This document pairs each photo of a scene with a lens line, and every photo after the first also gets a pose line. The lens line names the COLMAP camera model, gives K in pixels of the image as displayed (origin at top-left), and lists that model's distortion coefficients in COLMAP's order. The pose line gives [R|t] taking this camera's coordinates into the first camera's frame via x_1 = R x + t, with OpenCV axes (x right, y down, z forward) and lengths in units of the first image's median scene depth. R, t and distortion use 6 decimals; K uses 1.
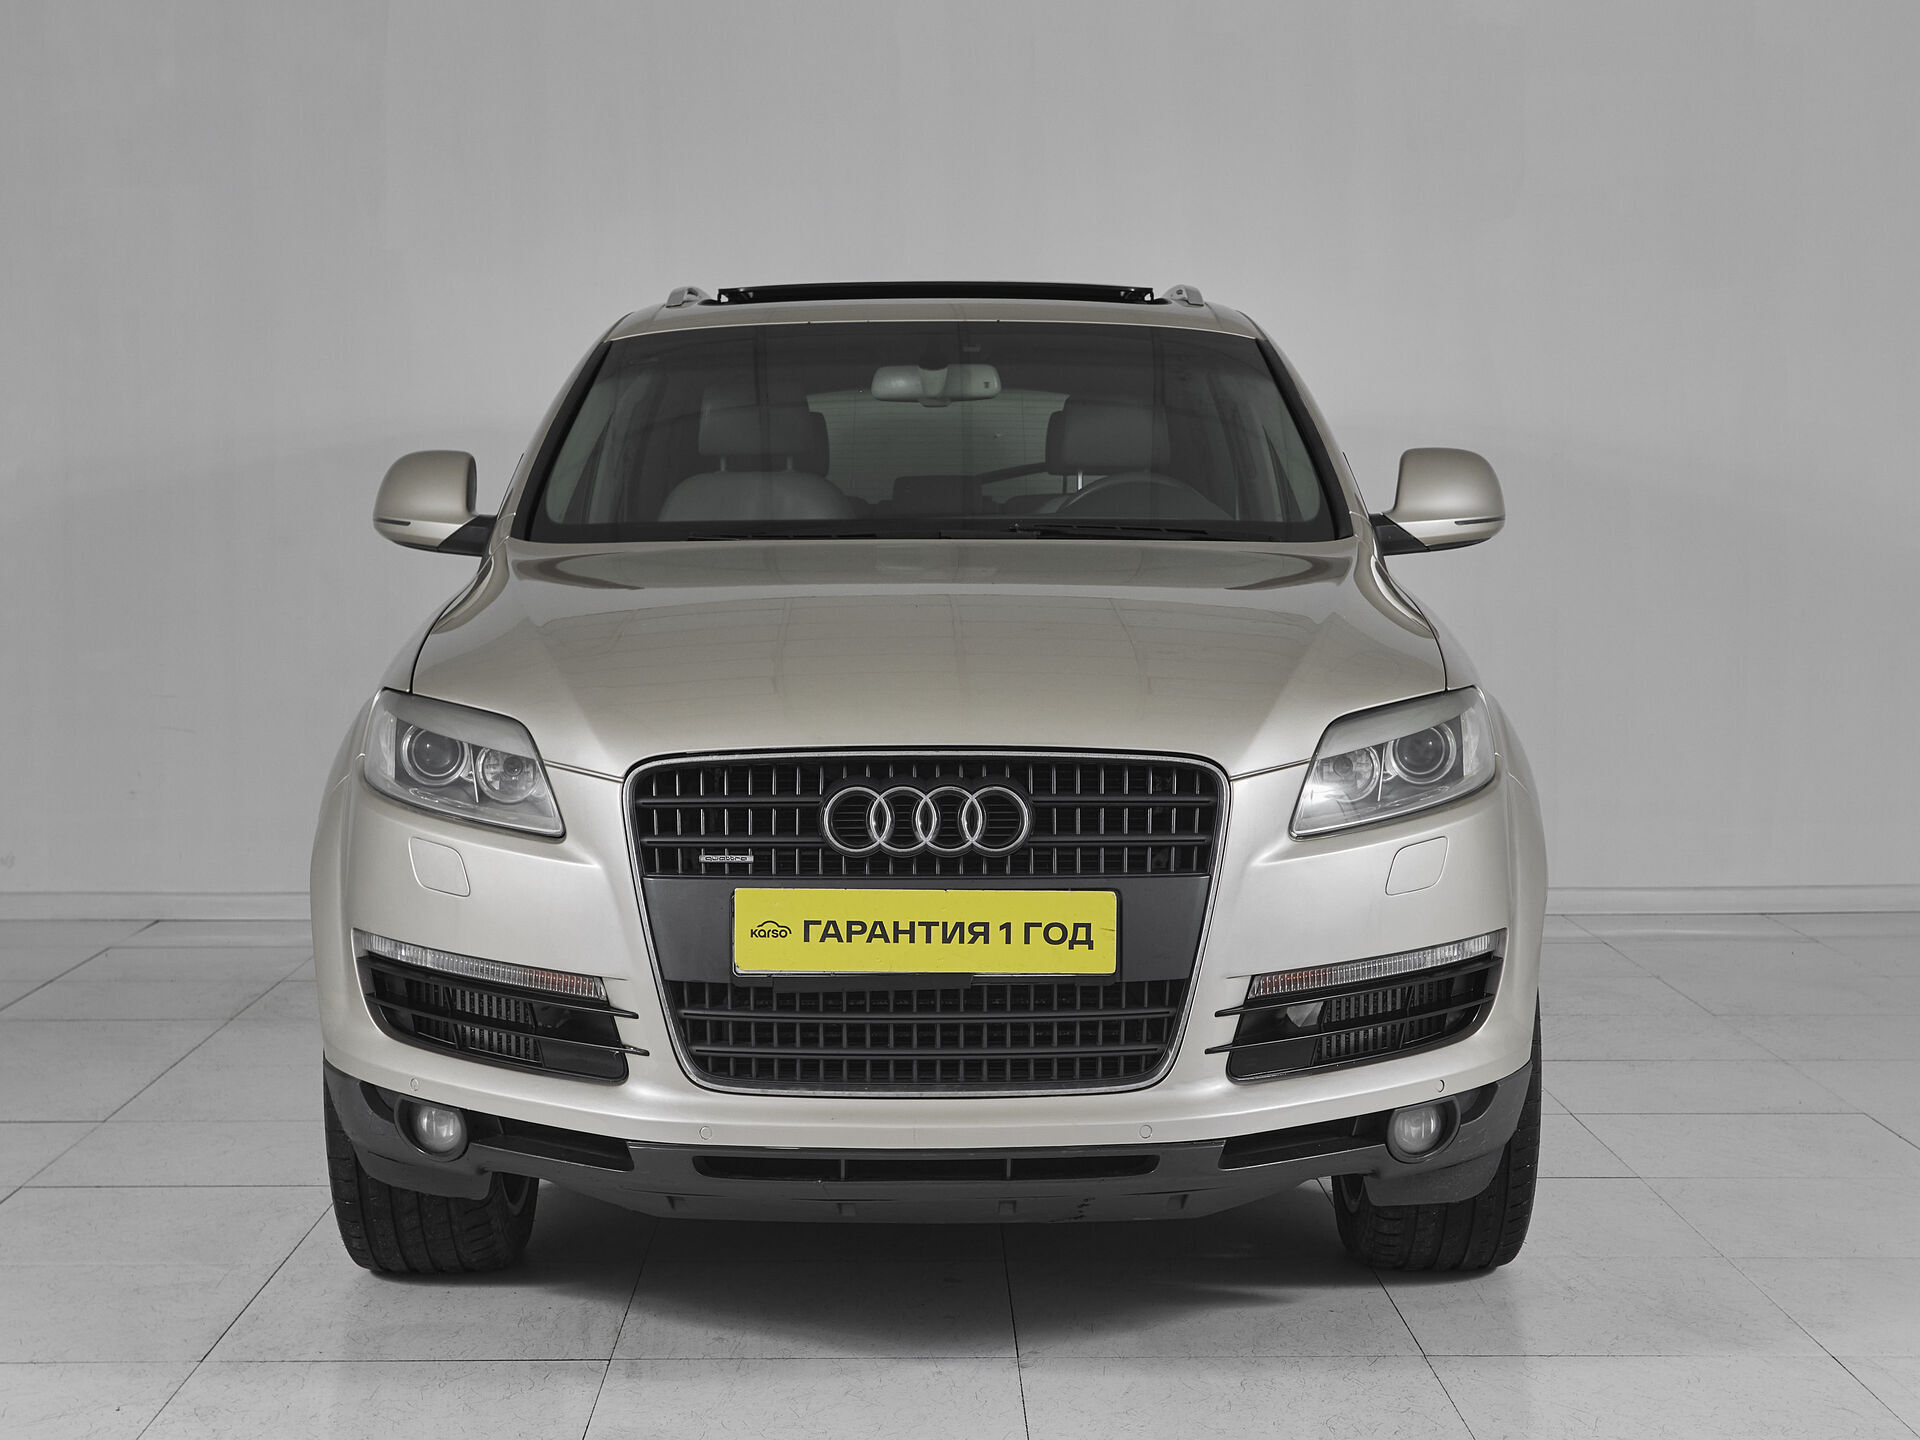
lens RADIAL K [[3307.8, 0, 960.0], [0, 3307.8, 720.0], [0, 0, 1]] dist [0.030320, -0.081968]
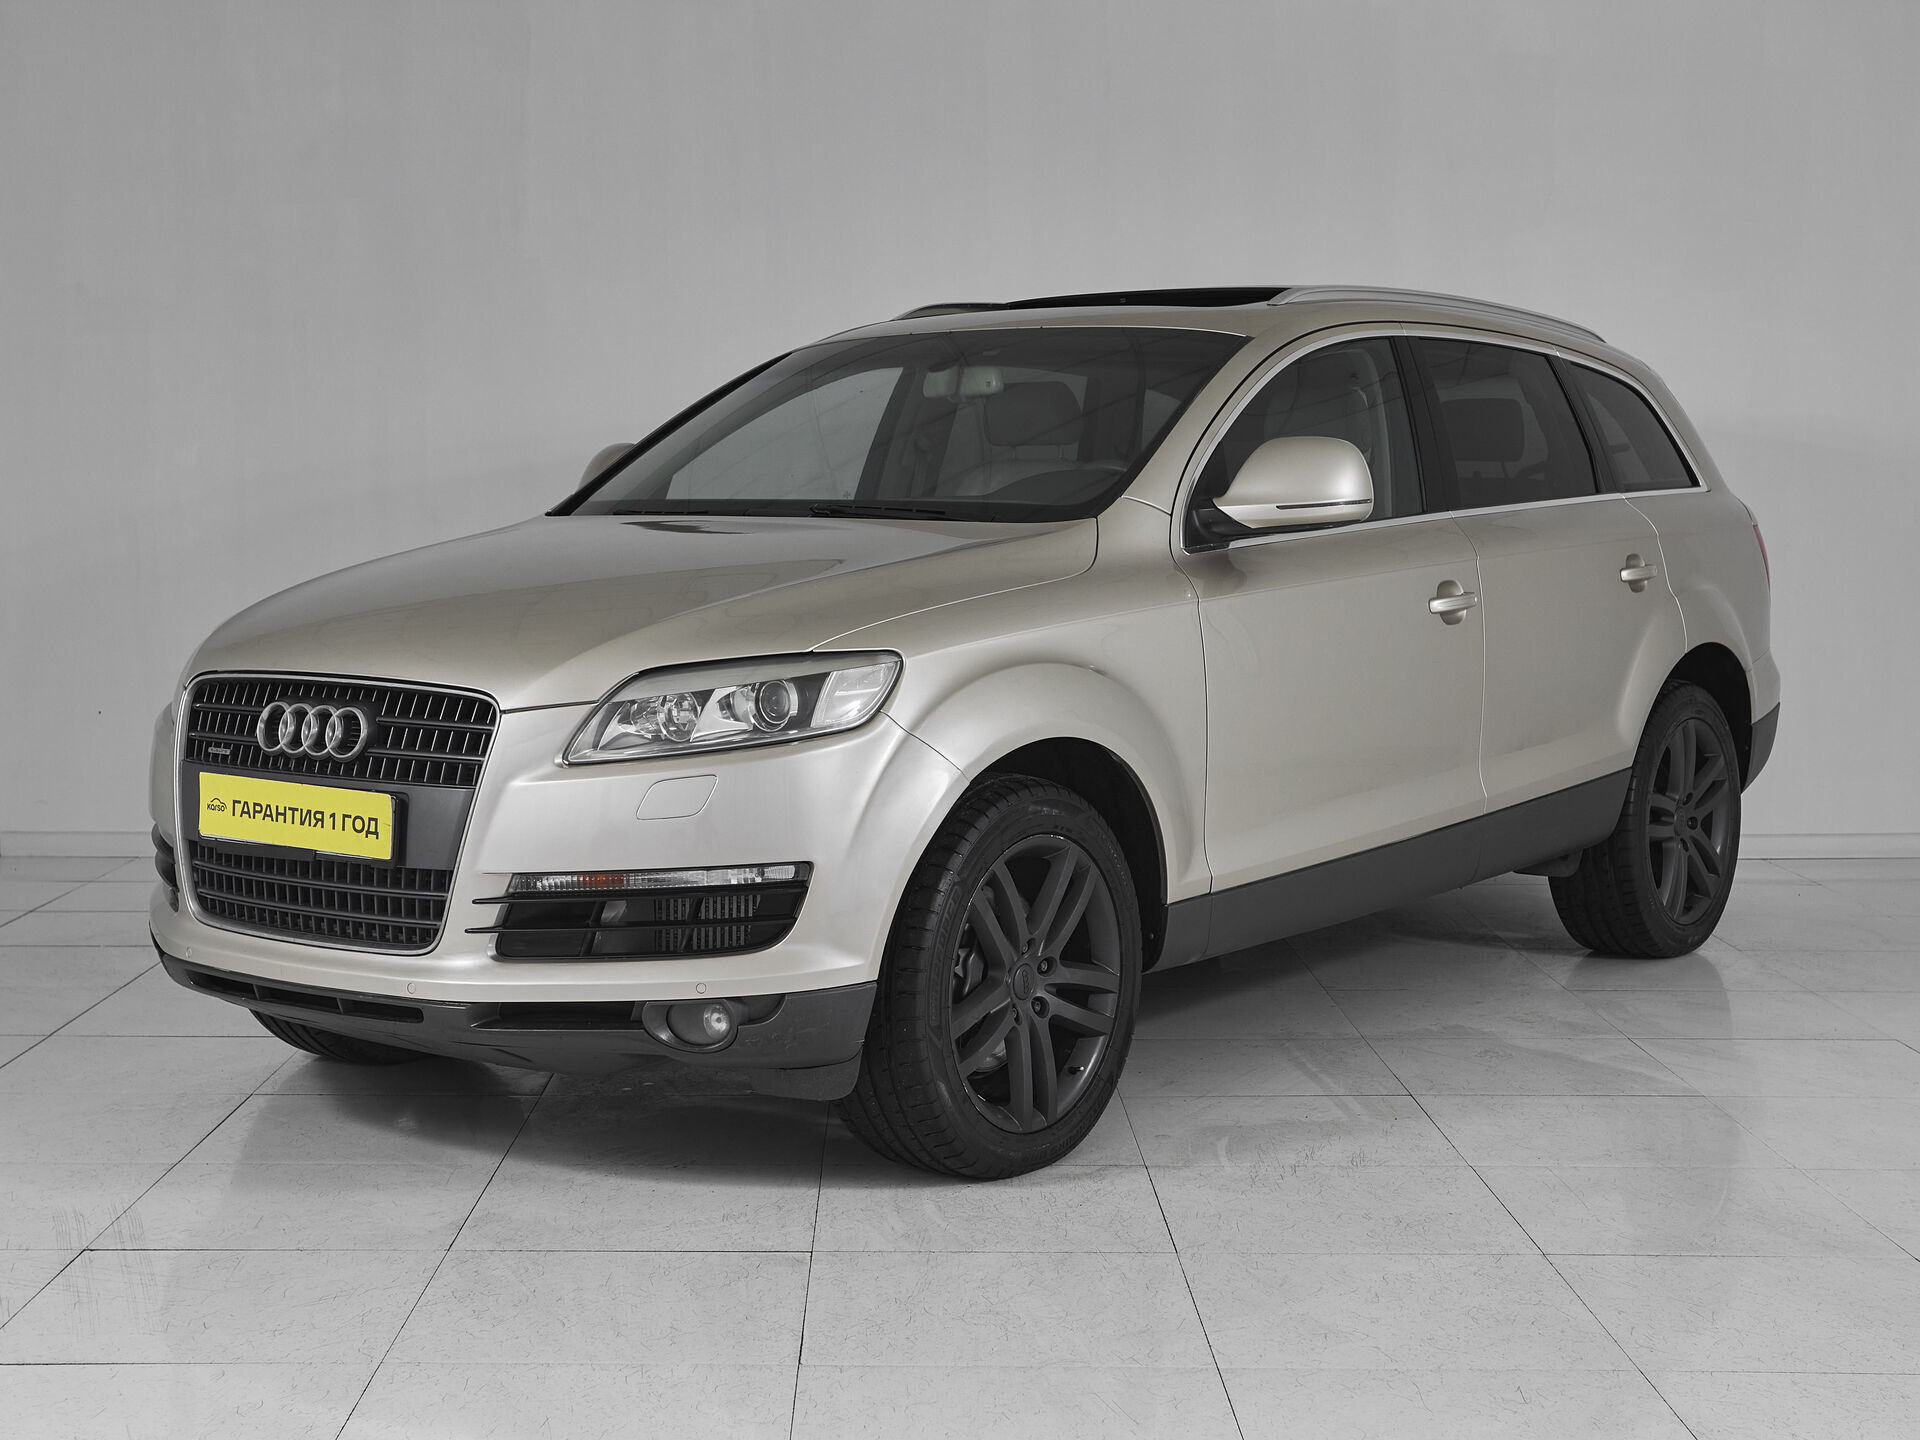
lens RADIAL K [[3307.8, 0, 960.0], [0, 3307.8, 720.0], [0, 0, 1]] dist [0.030320, -0.081968]
pose [[0.751618, 0.053602, -0.657417, 1.027811], [-0.049384, 0.998468, 0.024949, -0.018326], [0.657747, 0.013714, 0.753114, 0.192807]]
